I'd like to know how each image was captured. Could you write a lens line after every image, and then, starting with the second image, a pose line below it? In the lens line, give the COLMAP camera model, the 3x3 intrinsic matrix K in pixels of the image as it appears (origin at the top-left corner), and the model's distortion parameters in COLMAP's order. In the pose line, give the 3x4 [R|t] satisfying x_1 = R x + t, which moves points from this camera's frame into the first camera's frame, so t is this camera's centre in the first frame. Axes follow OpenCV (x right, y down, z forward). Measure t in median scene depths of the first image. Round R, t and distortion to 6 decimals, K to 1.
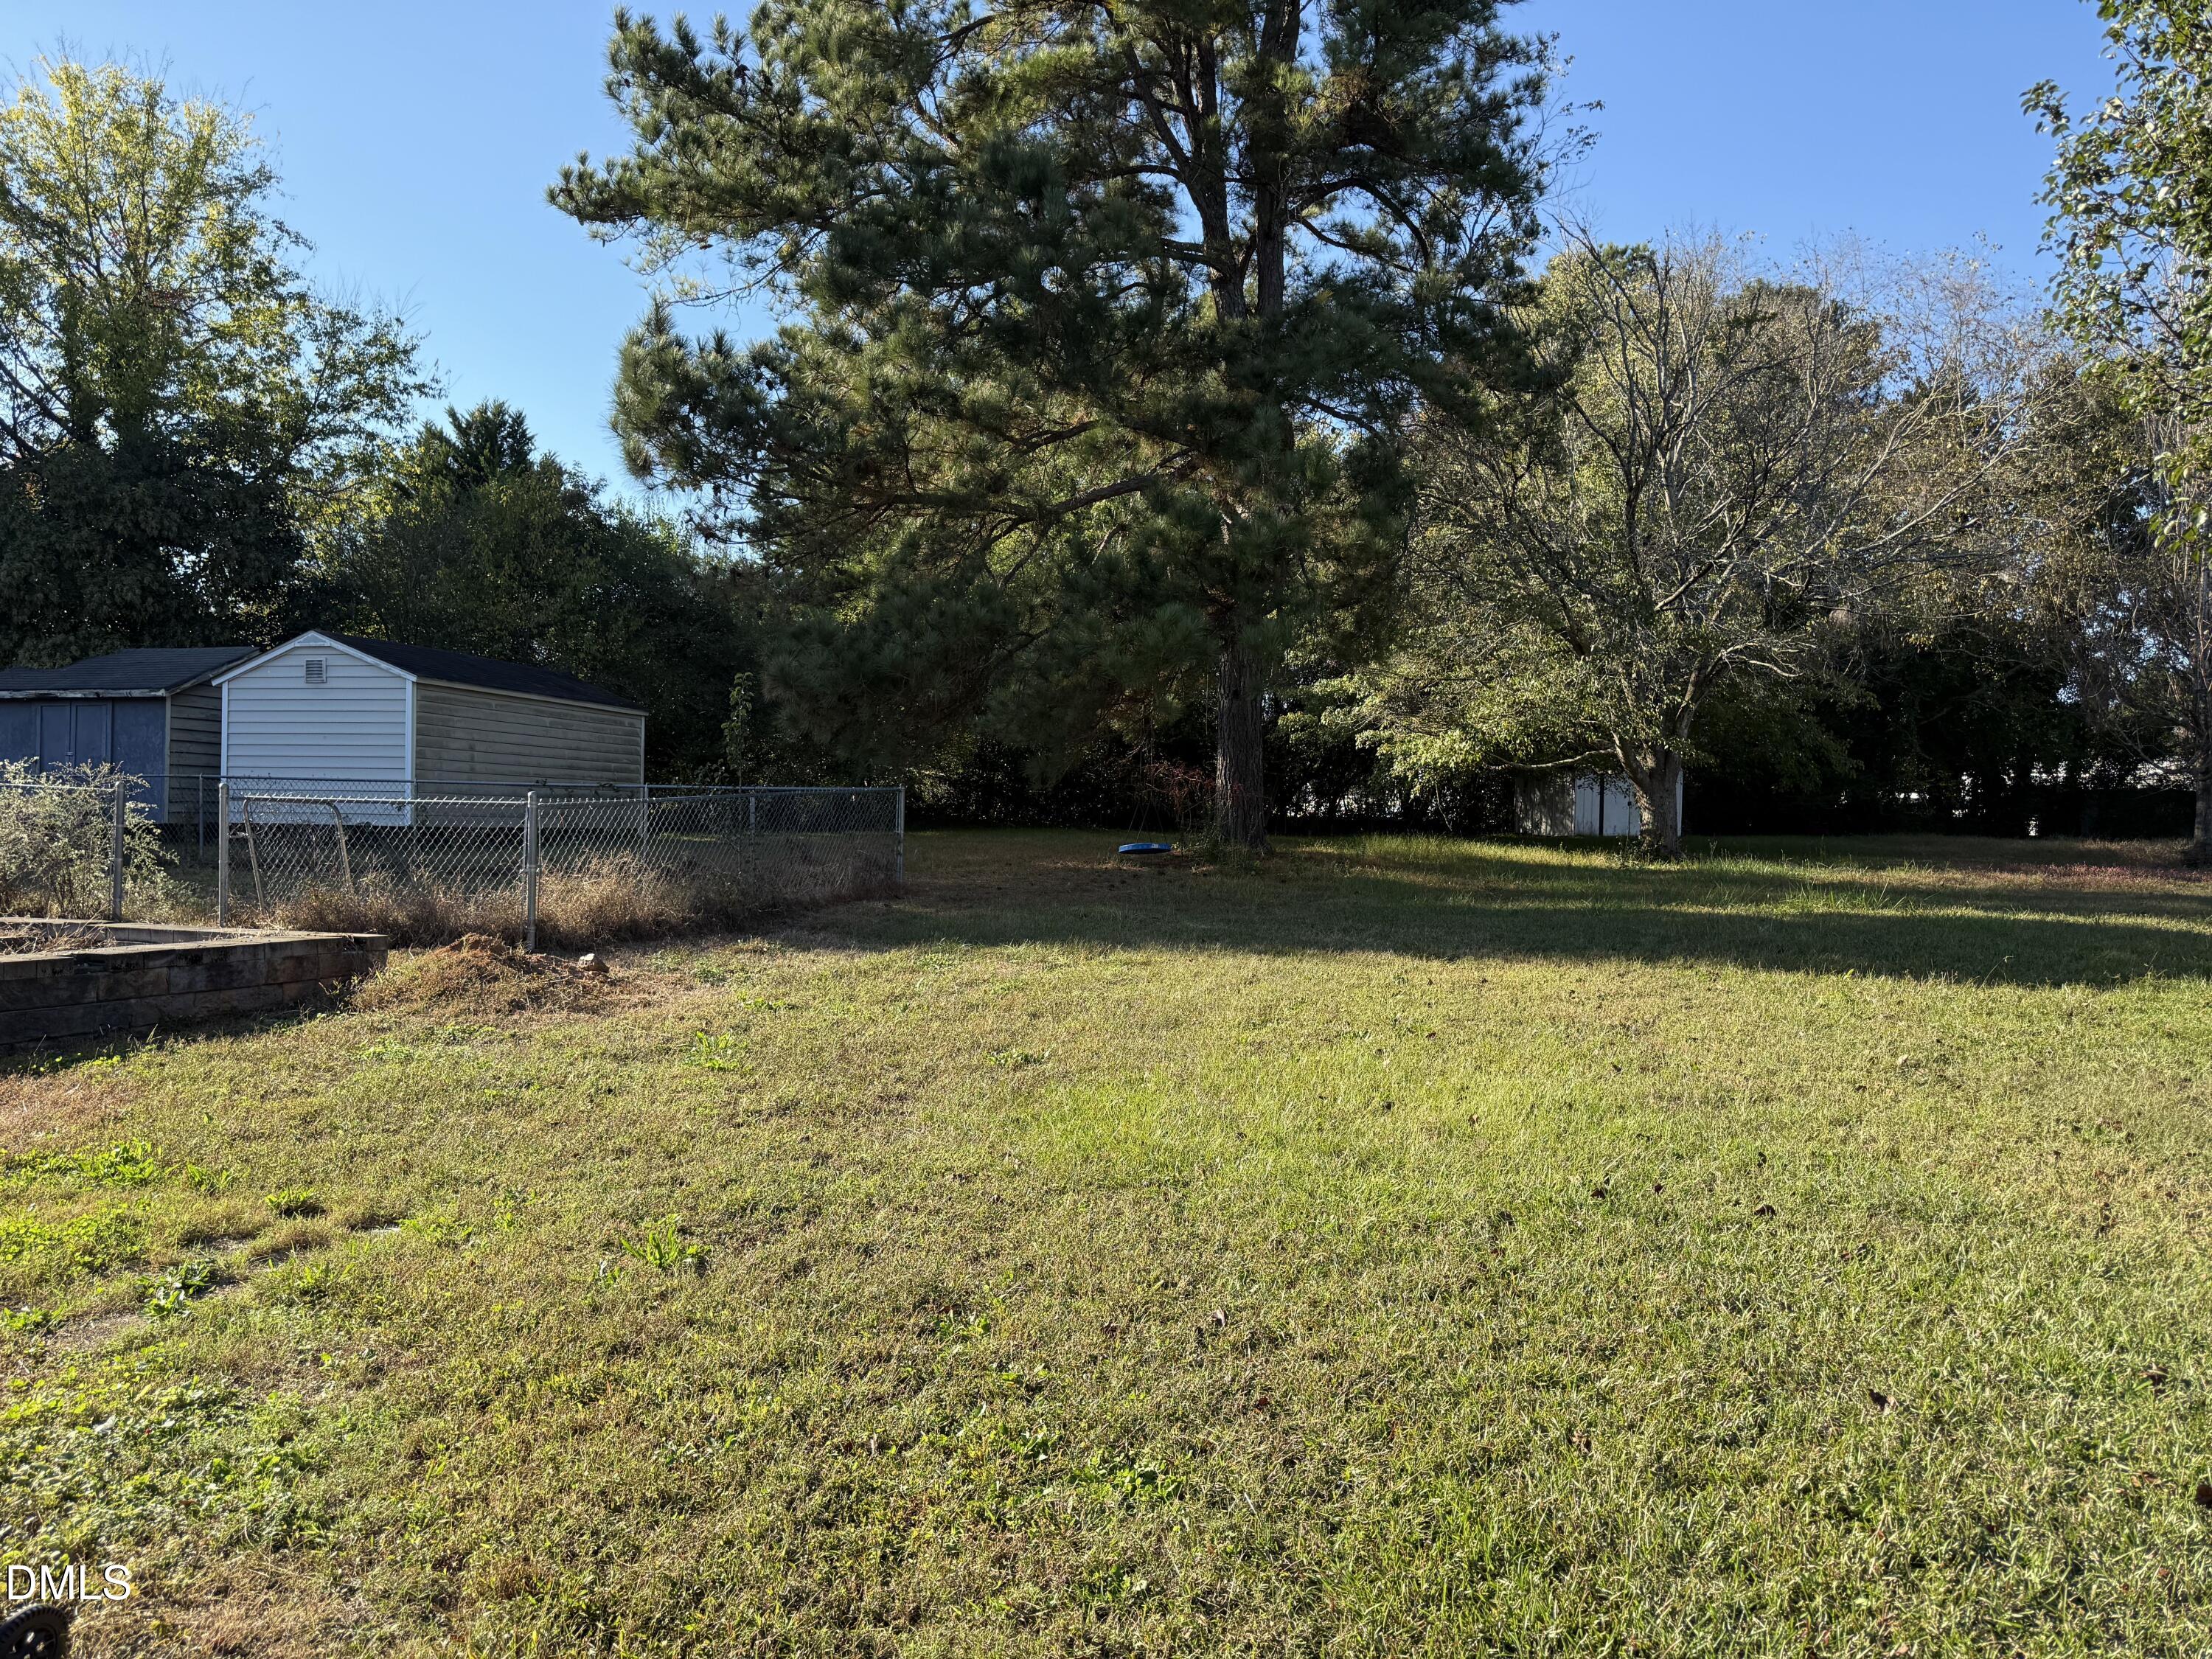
lens RADIAL K [[1551.4, 0, 1180.1], [0, 1551.4, 887.1], [0, 0, 1]] dist [-0.000323, -0.019454]
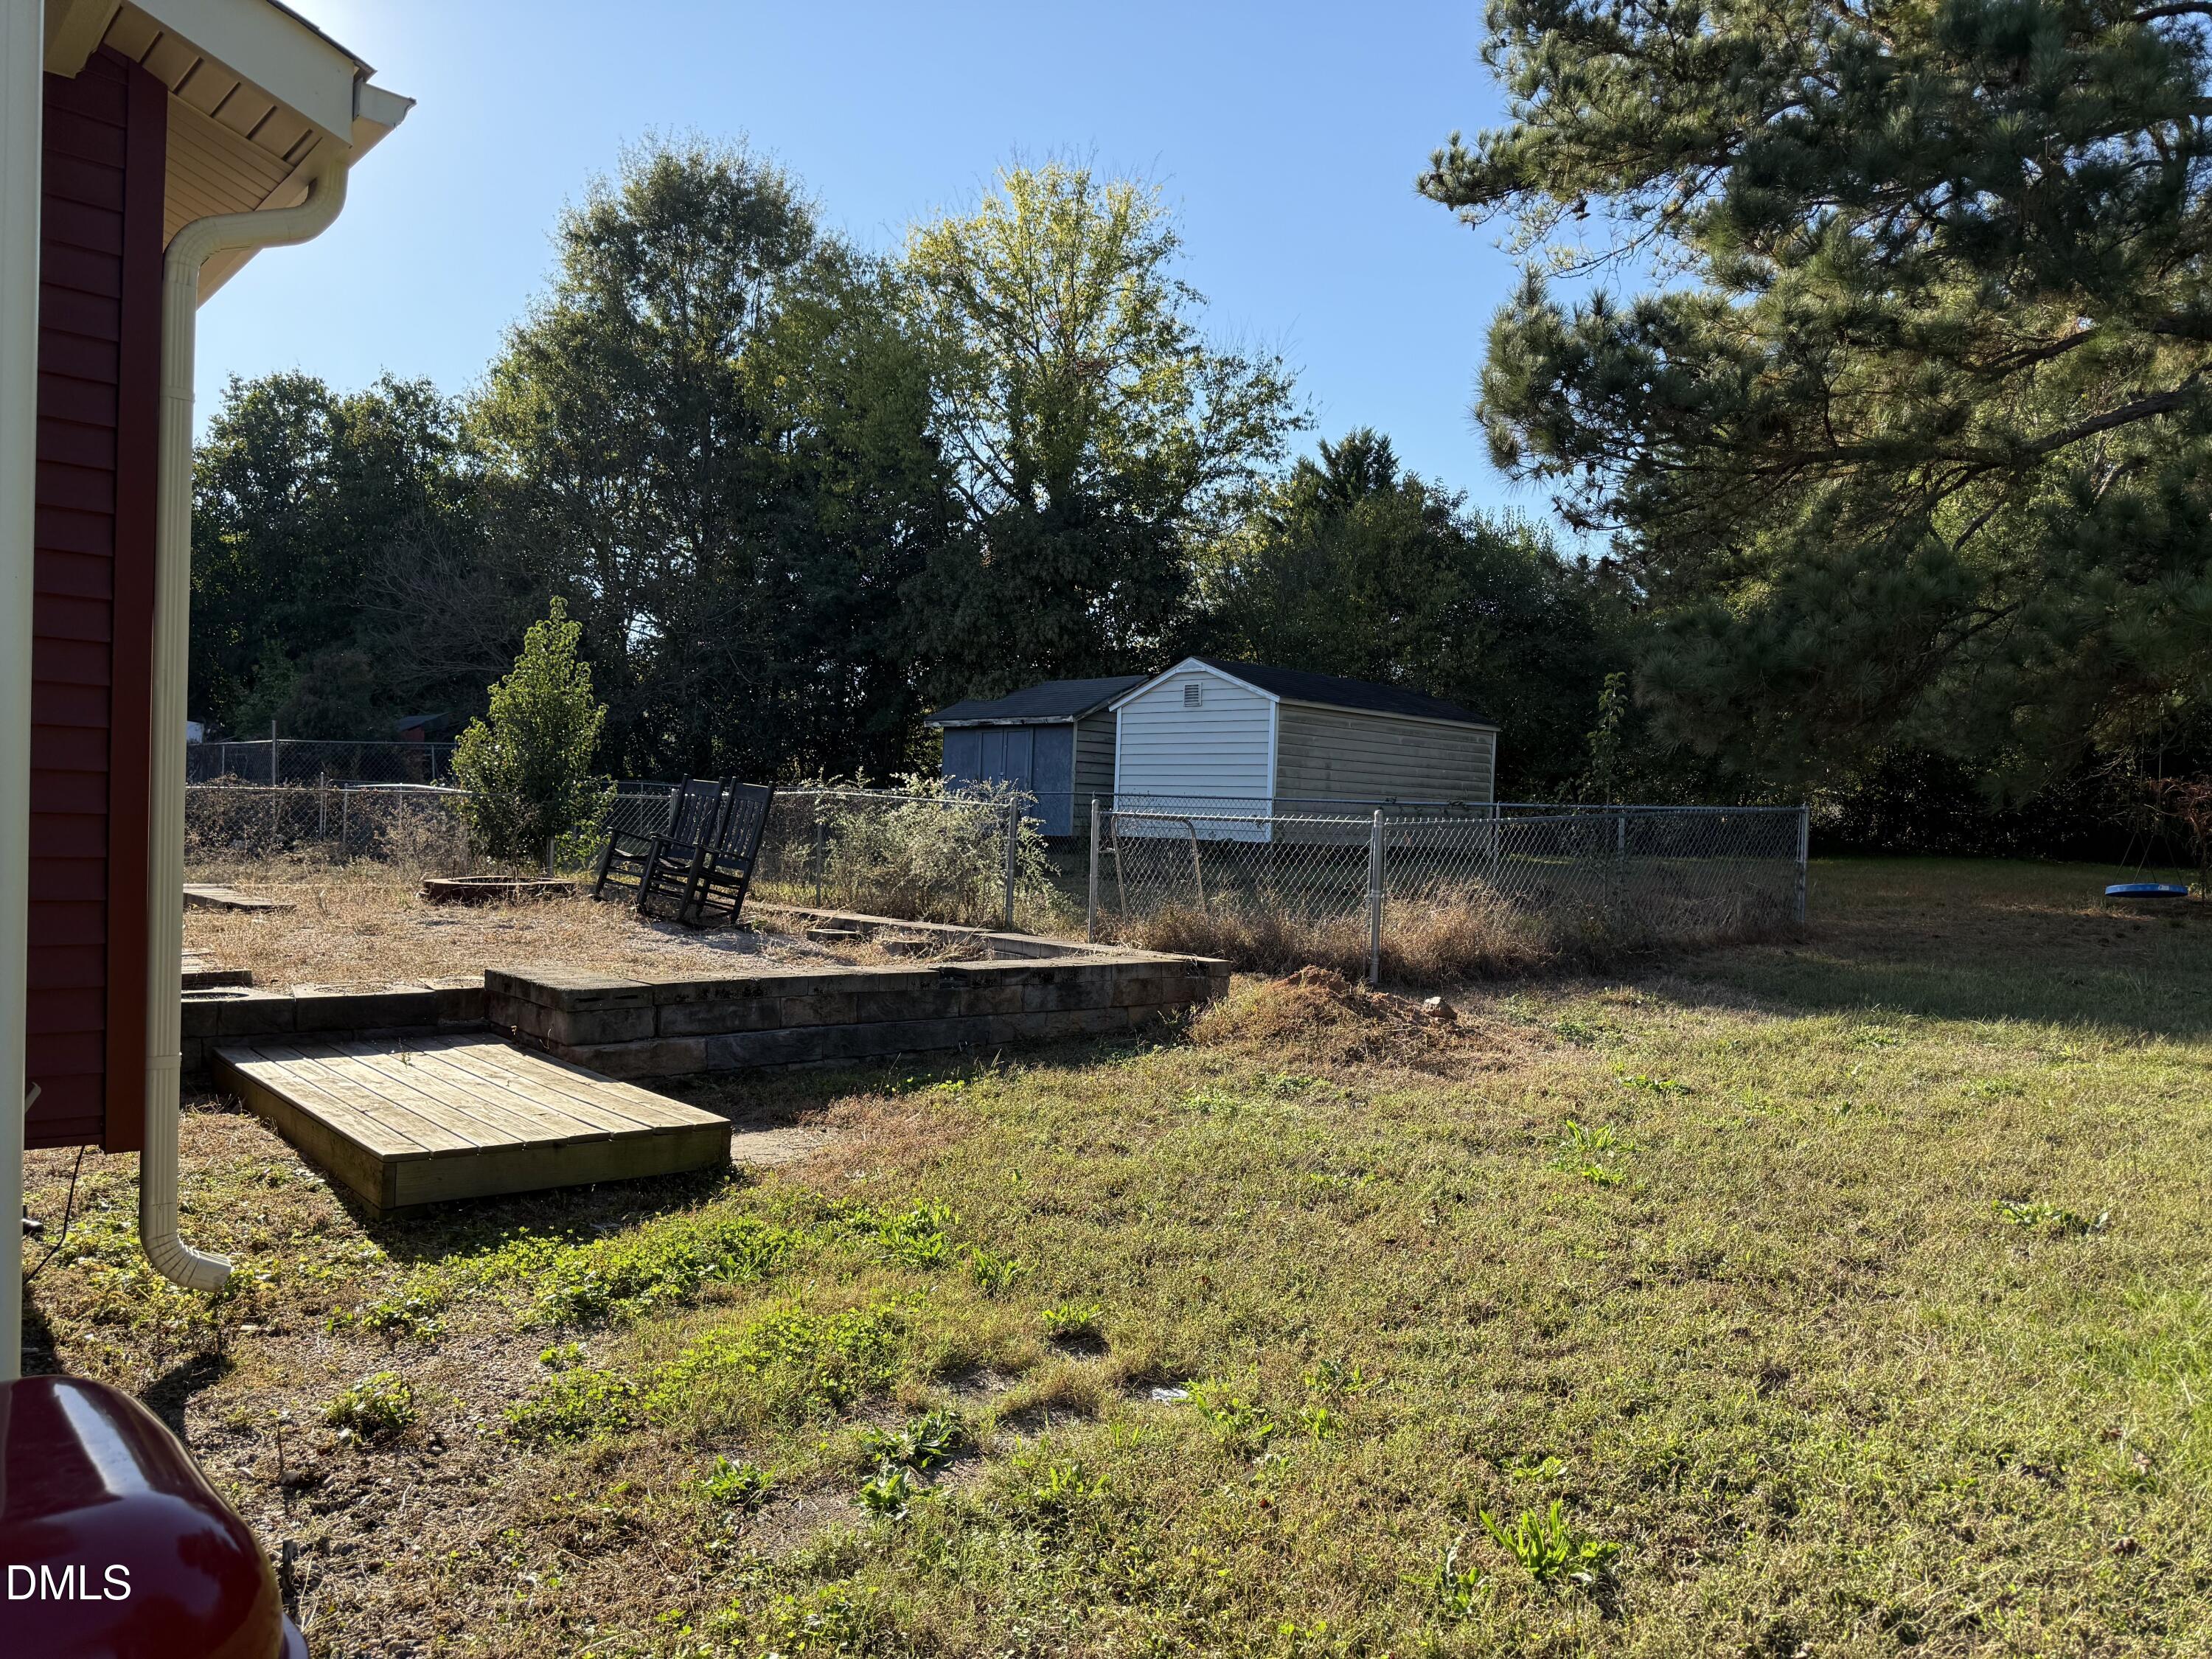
lens RADIAL K [[1571.7, 0, 1106.0], [0, 1571.7, 829.5], [0, 0, 1]] dist [0.072778, -0.103138]
pose [[0.841925, 0.013325, -0.539430, -0.040290], [-0.040432, 0.998443, -0.038441, -0.005897], [0.538078, 0.054175, 0.841152, 0.100830]]
